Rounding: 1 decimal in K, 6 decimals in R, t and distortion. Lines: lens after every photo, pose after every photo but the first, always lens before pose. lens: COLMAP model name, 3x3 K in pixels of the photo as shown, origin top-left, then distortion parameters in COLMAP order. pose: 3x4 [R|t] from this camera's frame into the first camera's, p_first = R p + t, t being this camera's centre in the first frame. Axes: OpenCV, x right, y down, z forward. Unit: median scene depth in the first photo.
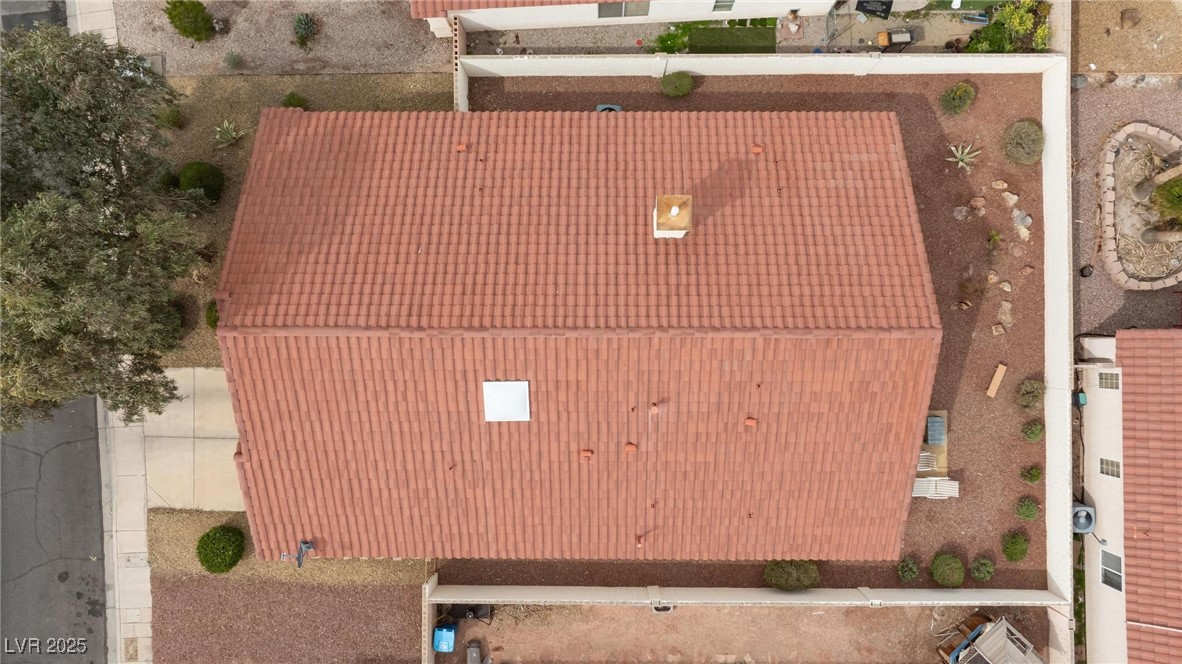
lens RADIAL K [[823.7, 0, 590.5], [0, 823.7, 329.1], [0, 0, 1]] dist [-0.020073, 0.014503]
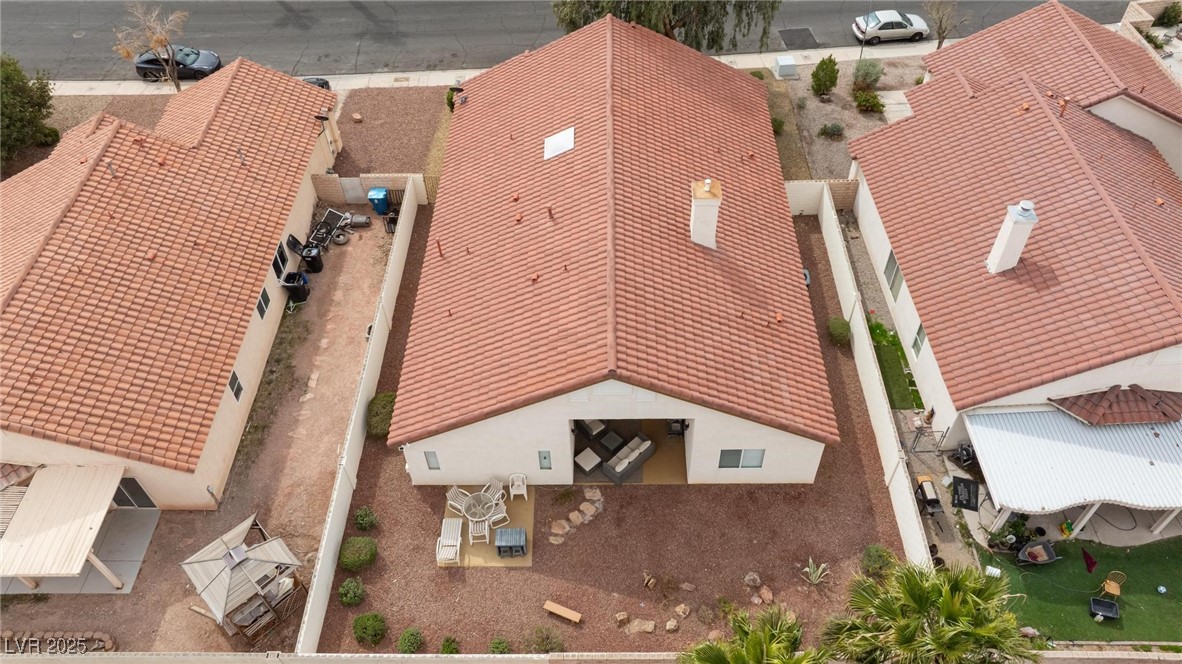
lens RADIAL K [[823.7, 0, 591.1], [0, 823.7, 332.1], [0, 0, 1]] dist [-0.020073, 0.014503]
pose [[-0.006855, 0.775628, -0.631153, 0.797393], [-0.999228, 0.019108, 0.034335, -0.002853], [0.038691, 0.630901, 0.774898, 0.135755]]
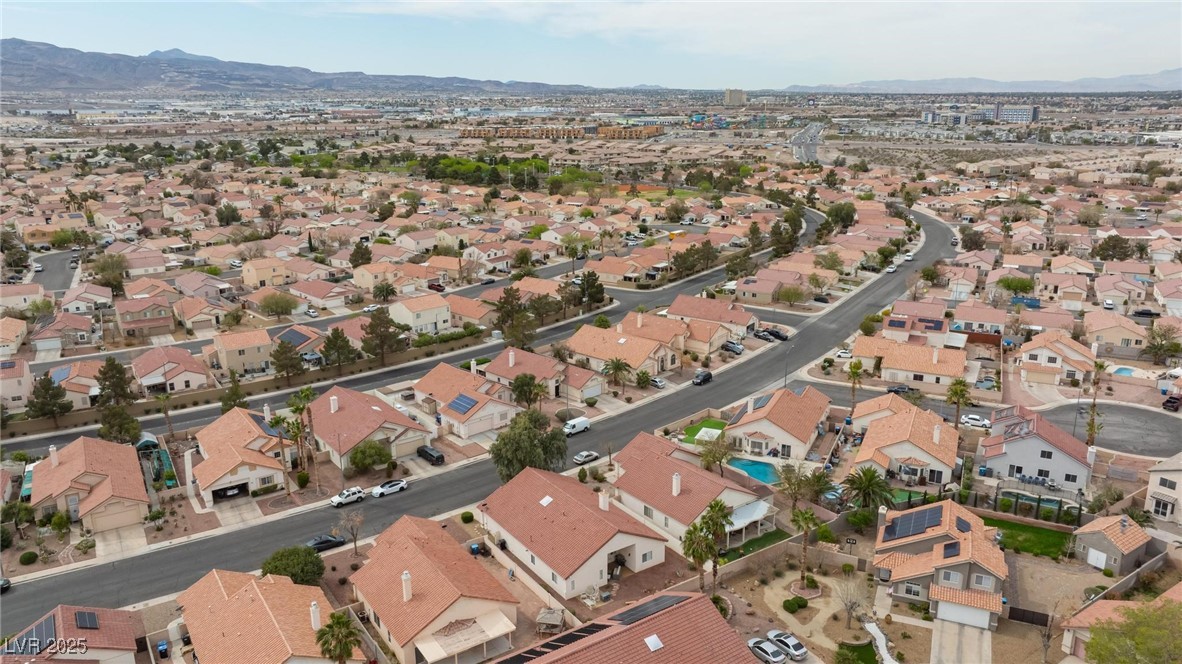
lens RADIAL K [[823.7, 0, 597.4], [0, 823.7, 334.9], [0, 0, 1]] dist [-0.020073, 0.014503]
pose [[0.560372, 0.230187, -0.795611, 2.556801], [-0.827486, 0.196603, -0.525941, 1.537003], [0.035354, 0.953080, 0.300647, -0.831956]]
